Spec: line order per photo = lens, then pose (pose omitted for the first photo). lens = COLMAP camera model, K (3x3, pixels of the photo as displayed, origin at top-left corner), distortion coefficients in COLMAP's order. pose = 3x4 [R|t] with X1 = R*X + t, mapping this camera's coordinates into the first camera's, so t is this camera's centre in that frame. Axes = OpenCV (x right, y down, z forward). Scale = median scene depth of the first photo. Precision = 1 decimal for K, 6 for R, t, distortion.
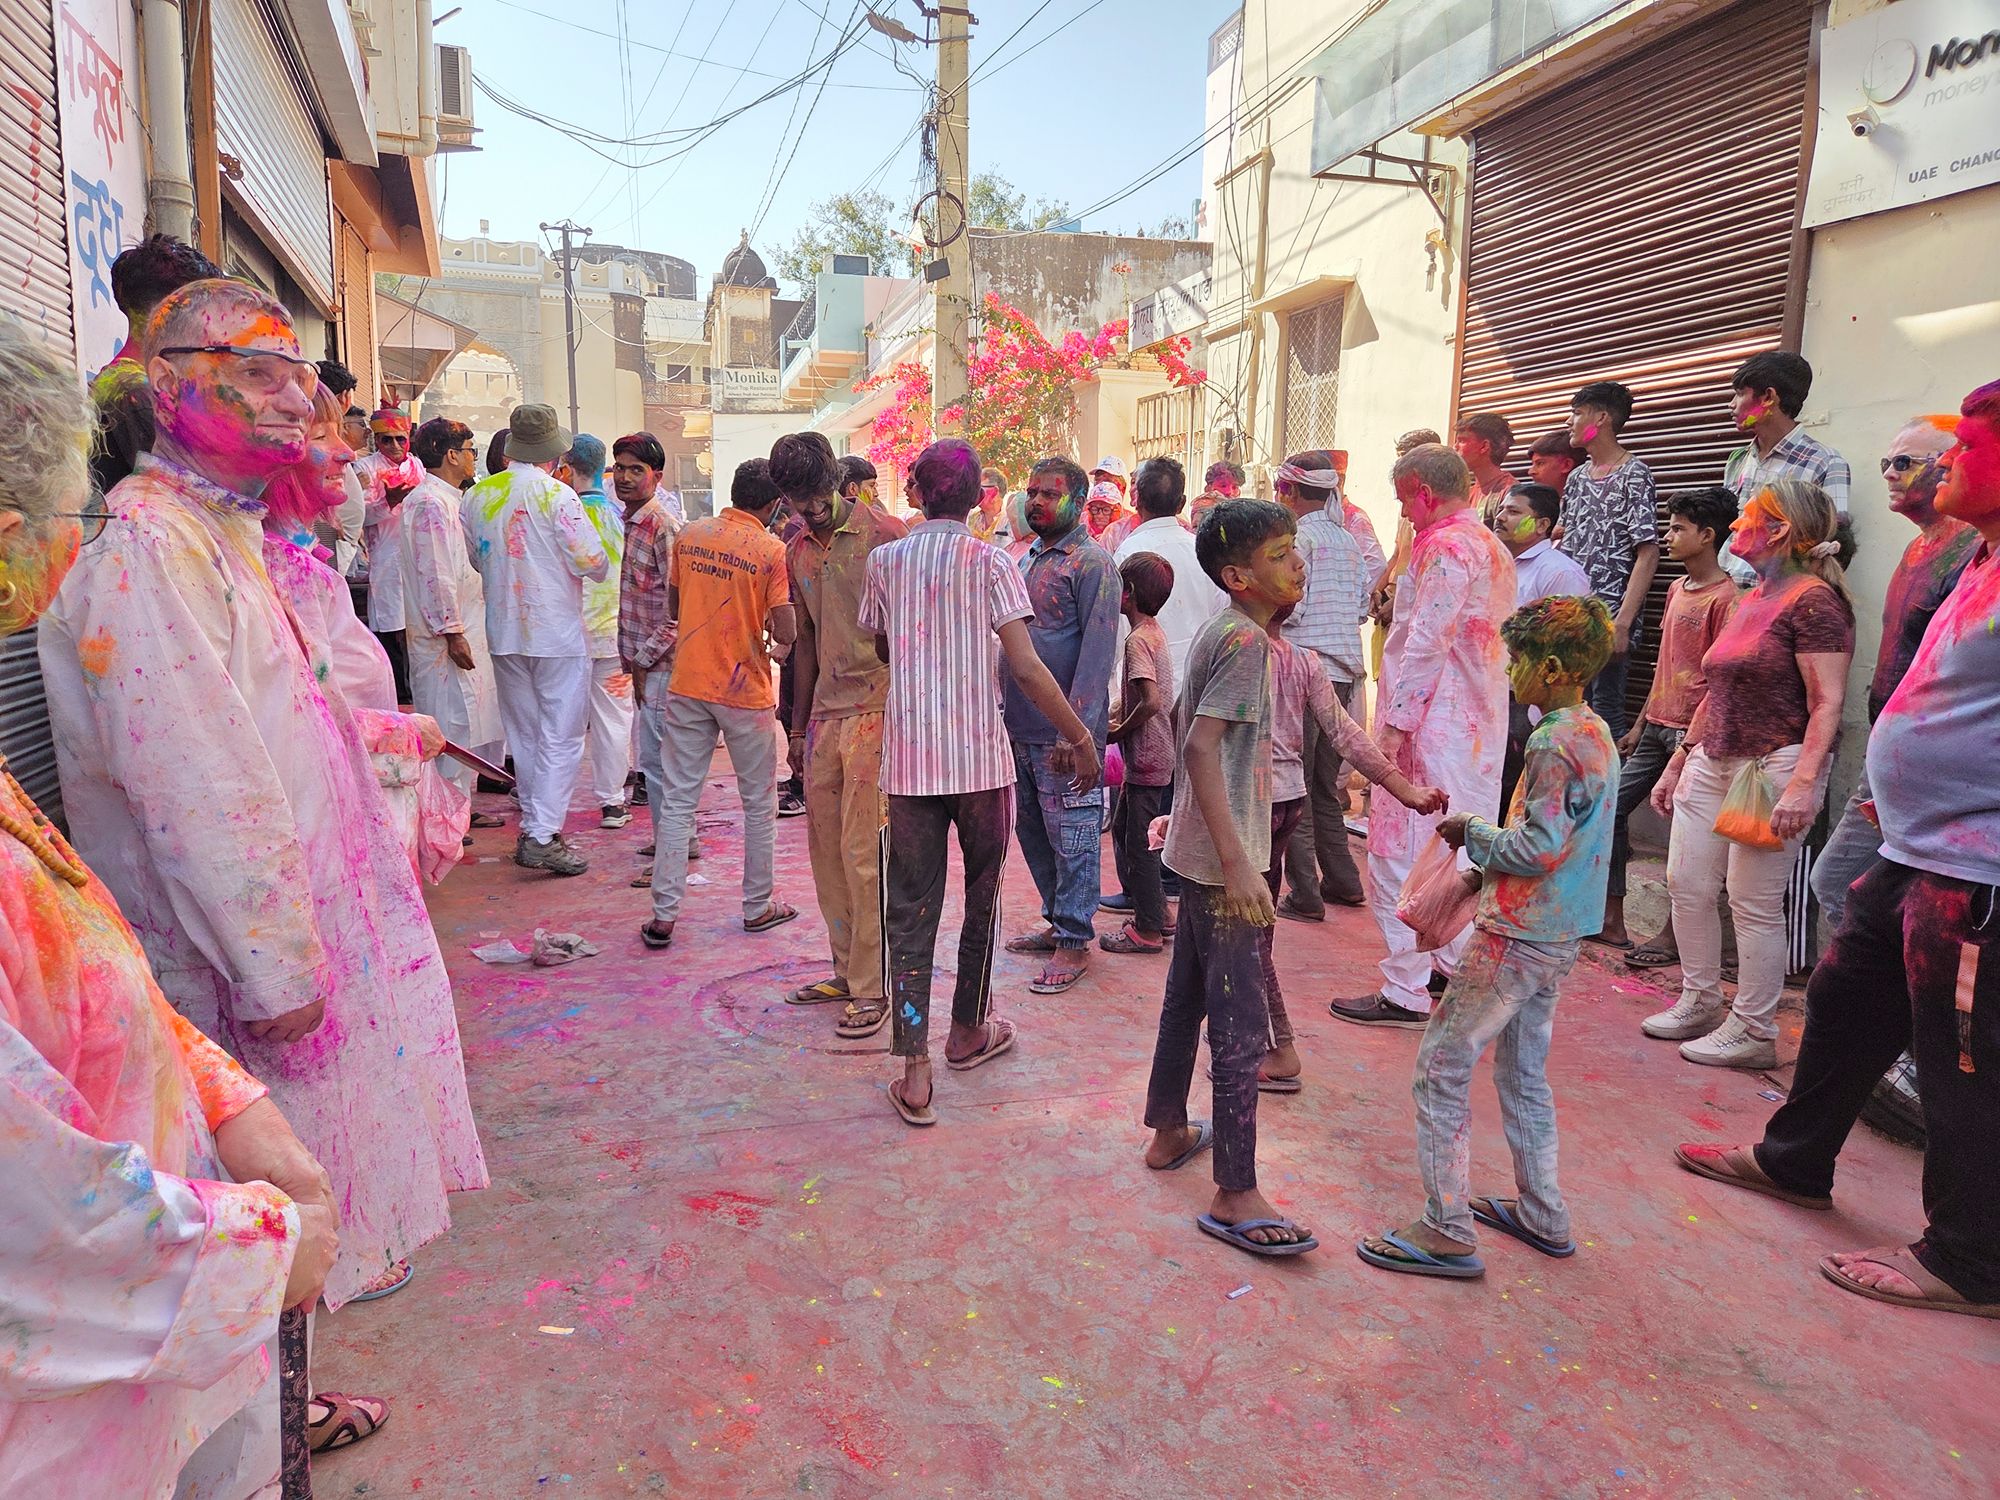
lens RADIAL K [[1336.9, 0, 977.9], [0, 1336.9, 748.9], [0, 0, 1]] dist [0.078286, -0.068151]
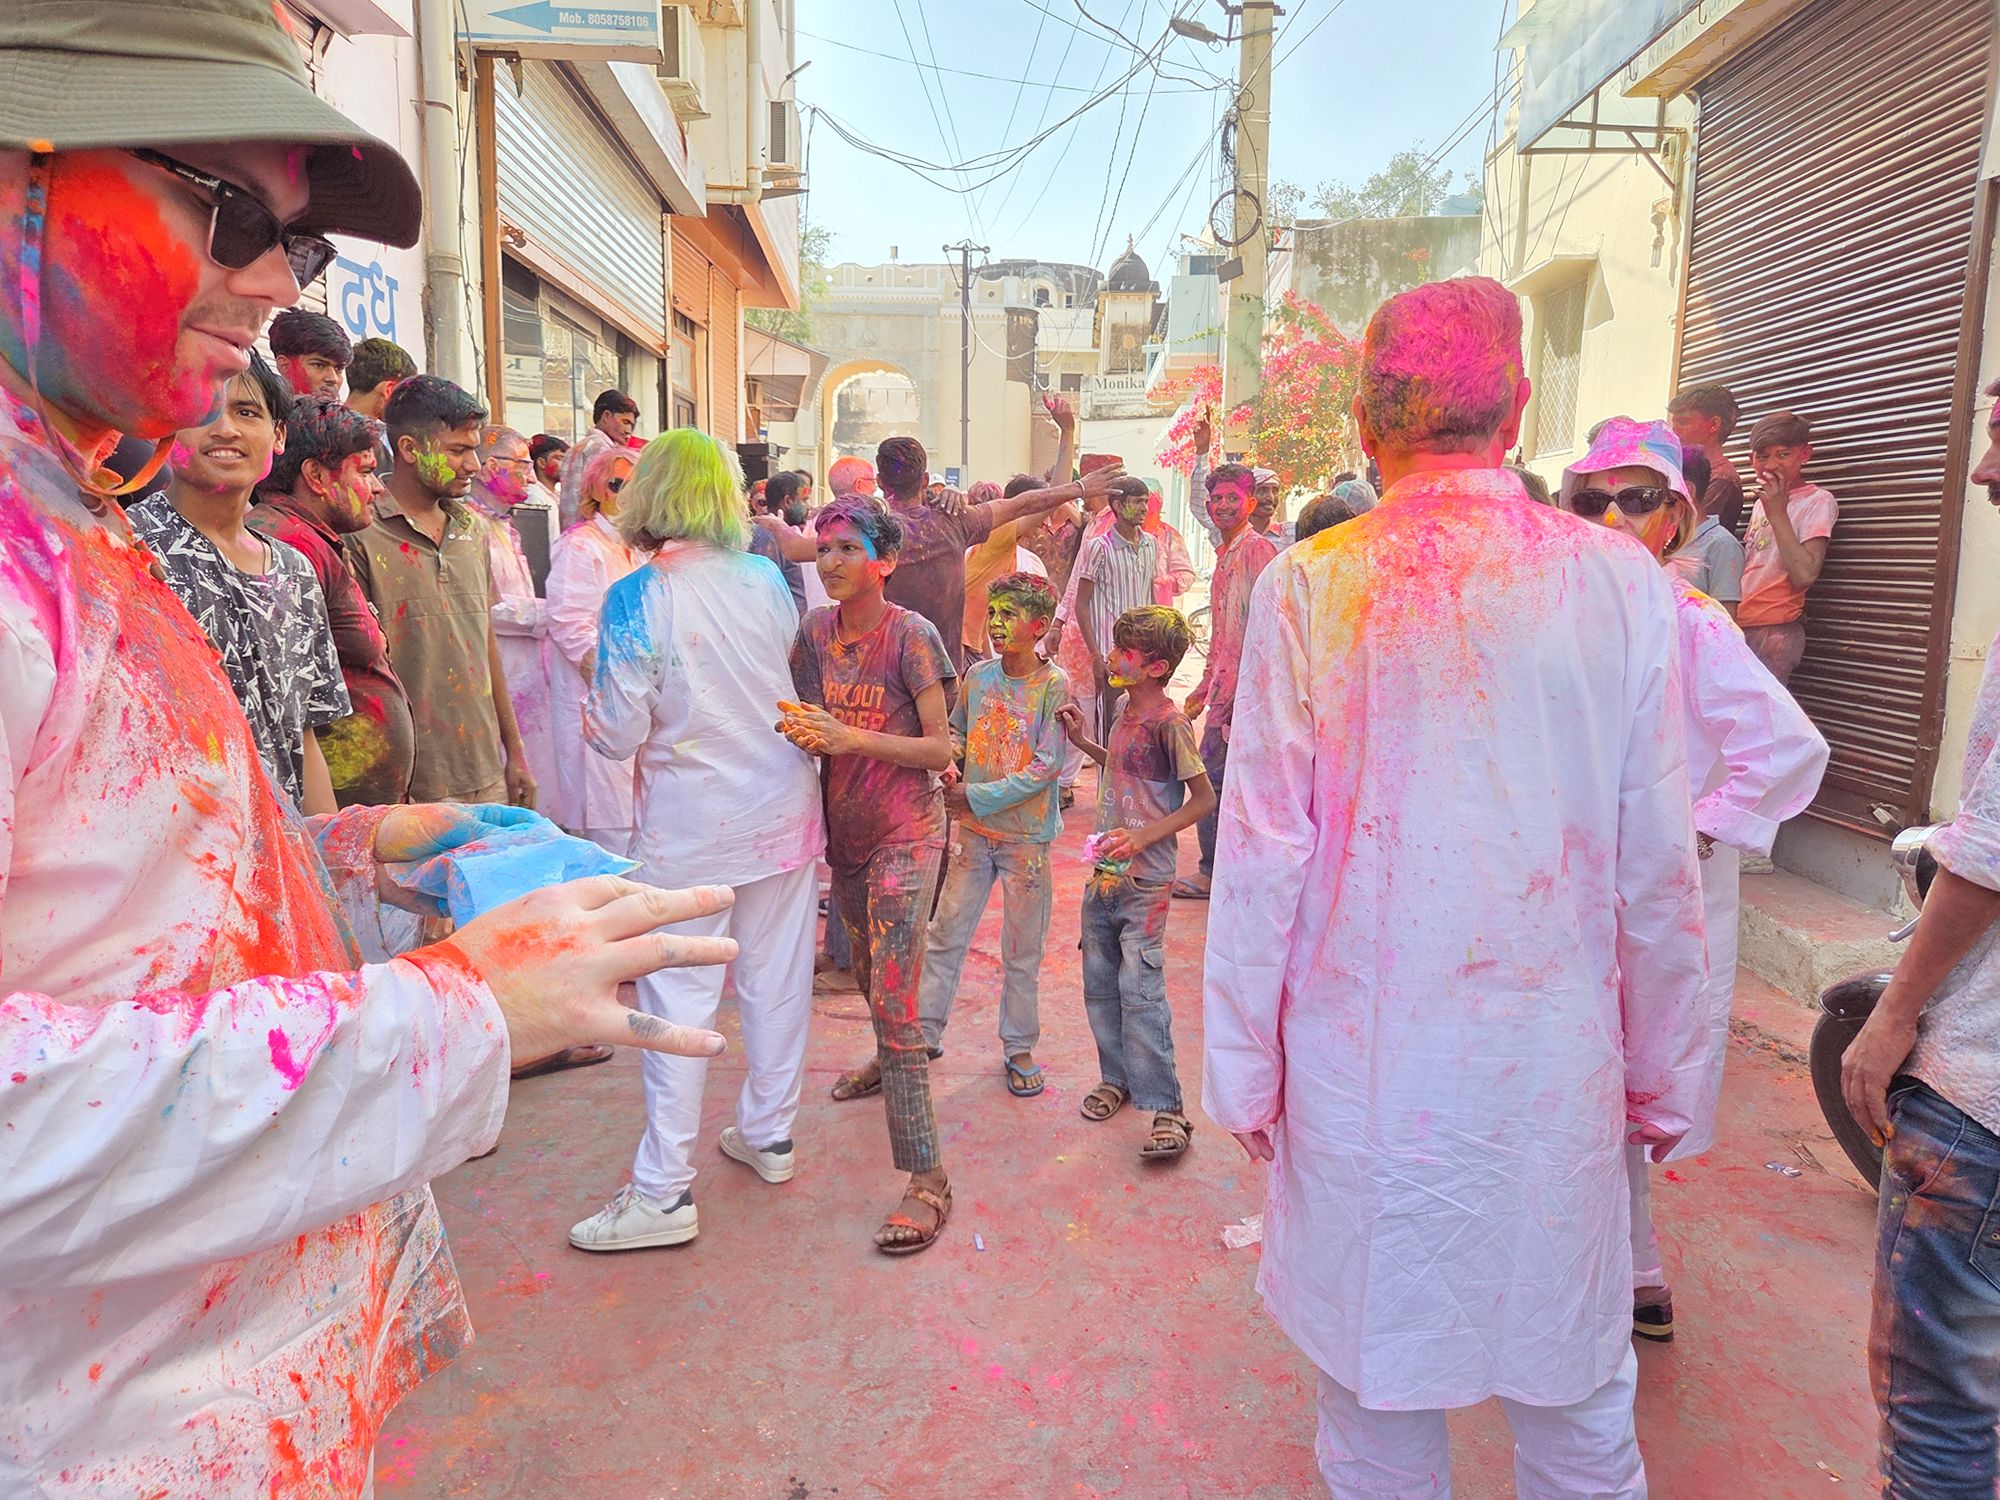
lens RADIAL K [[1377.0, 0, 961.4], [0, 1377.0, 746.7], [0, 0, 1]] dist [0.067567, -0.057278]
pose [[0.950295, 0.038423, -0.308972, 0.119315], [-0.041418, 0.999137, -0.003140, 0.002516], [0.308584, 0.015781, 0.951066, -0.015557]]
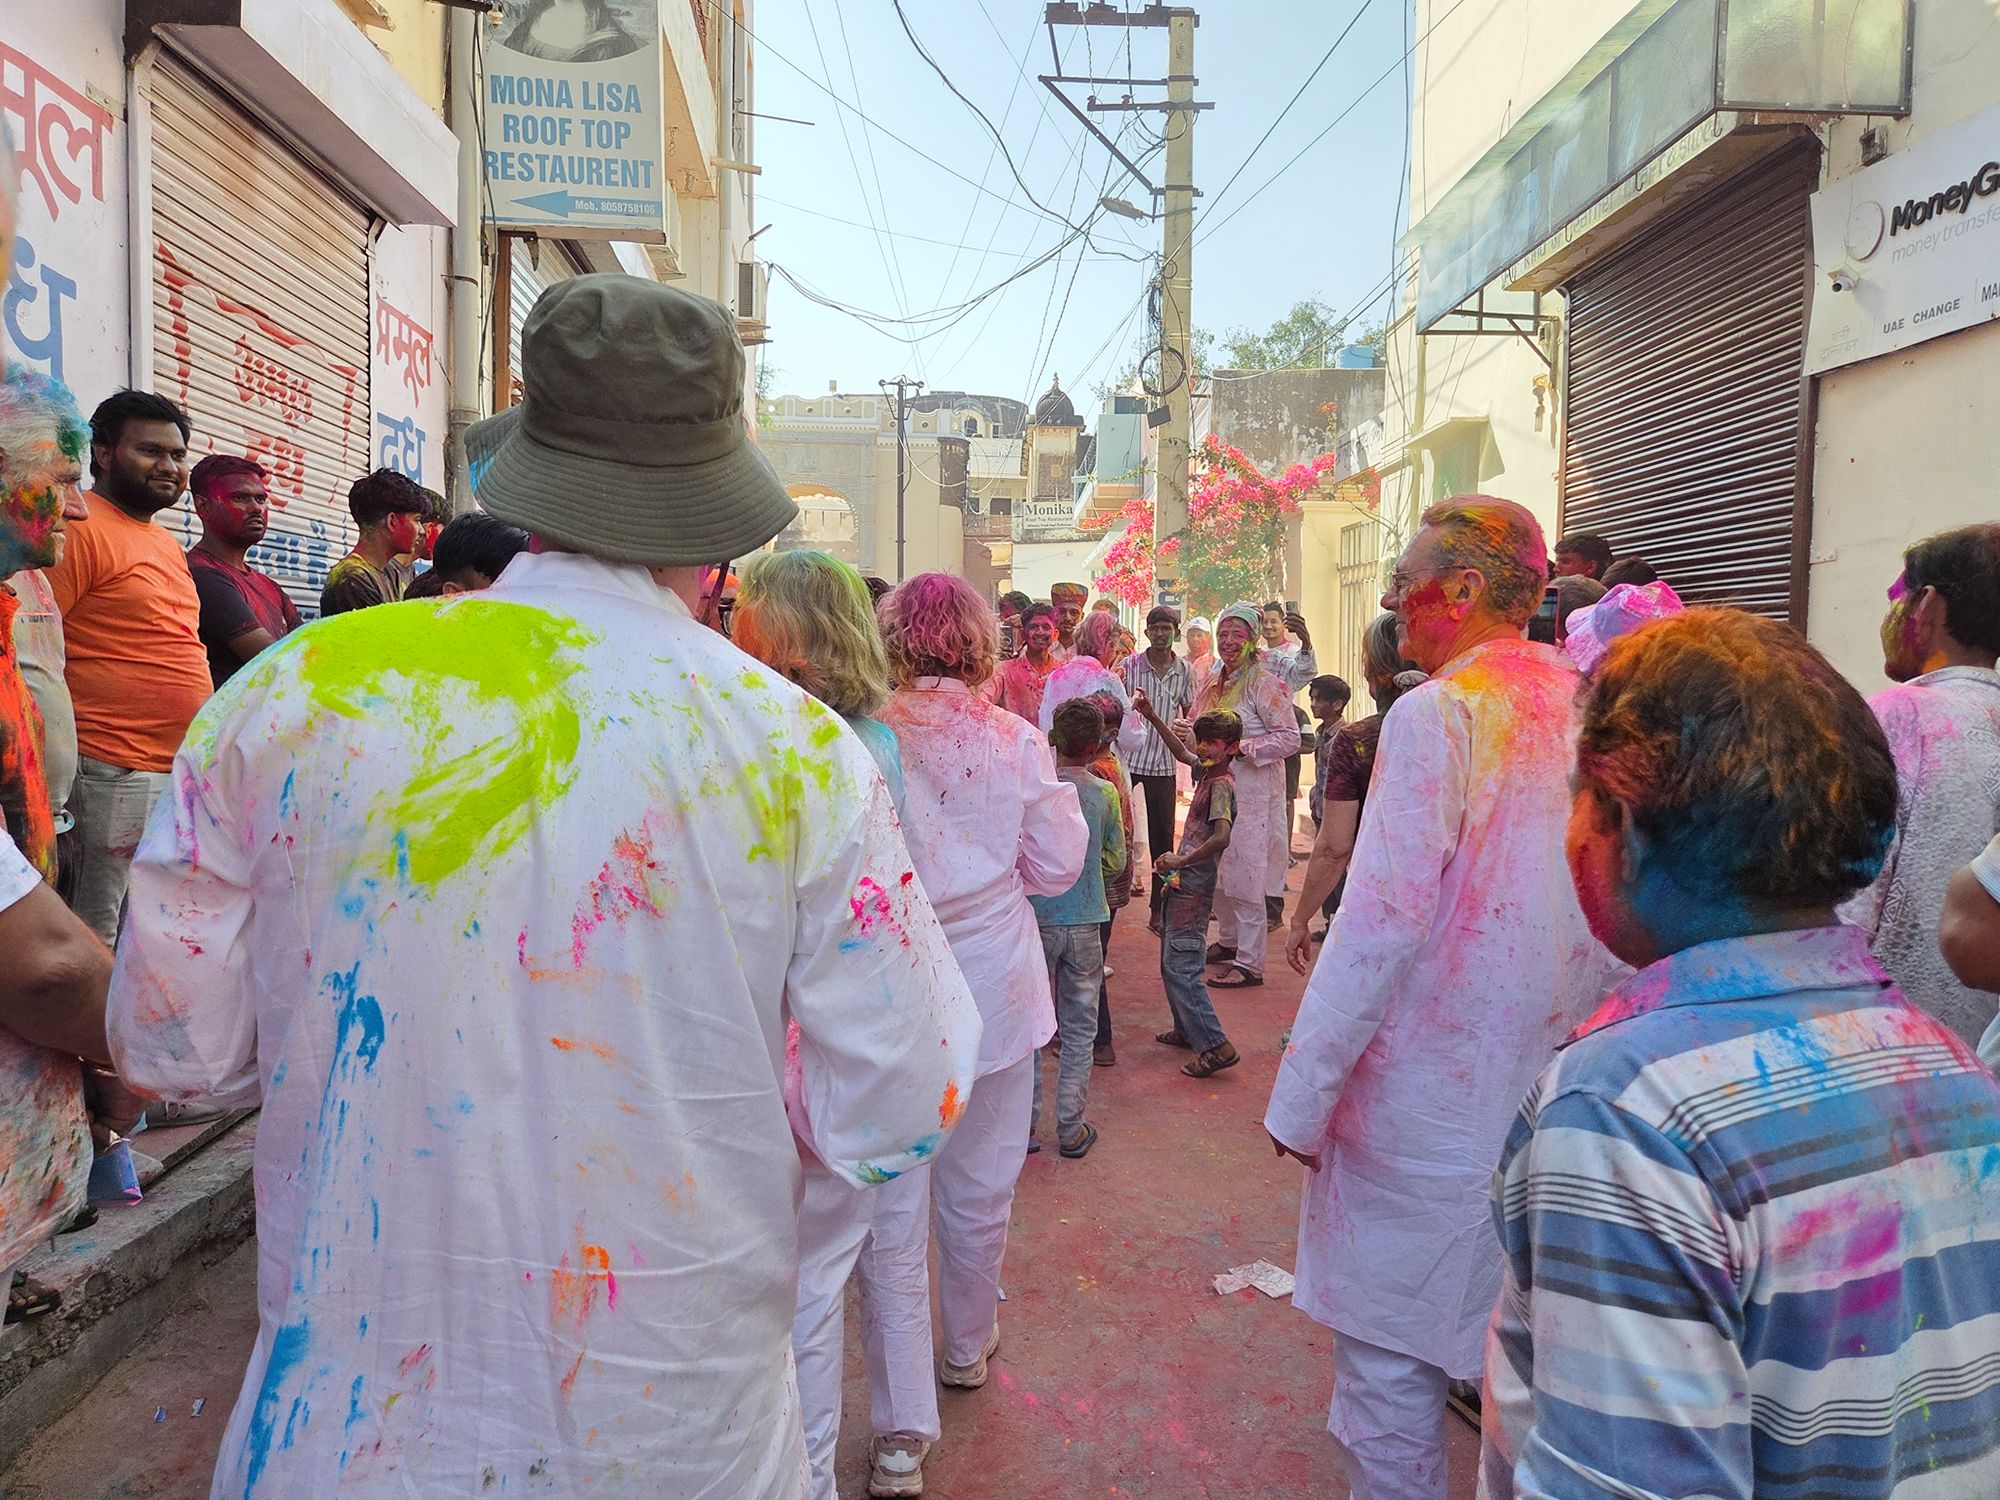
lens RADIAL K [[1351.5, 0, 958.8], [0, 1351.5, 723.7], [0, 0, 1]] dist [0.069105, -0.058724]
pose [[0.964991, 0.007420, -0.262179, 0.111214], [-0.034931, 0.994331, -0.100428, 0.003925], [0.259948, 0.106070, 0.959779, -0.061748]]
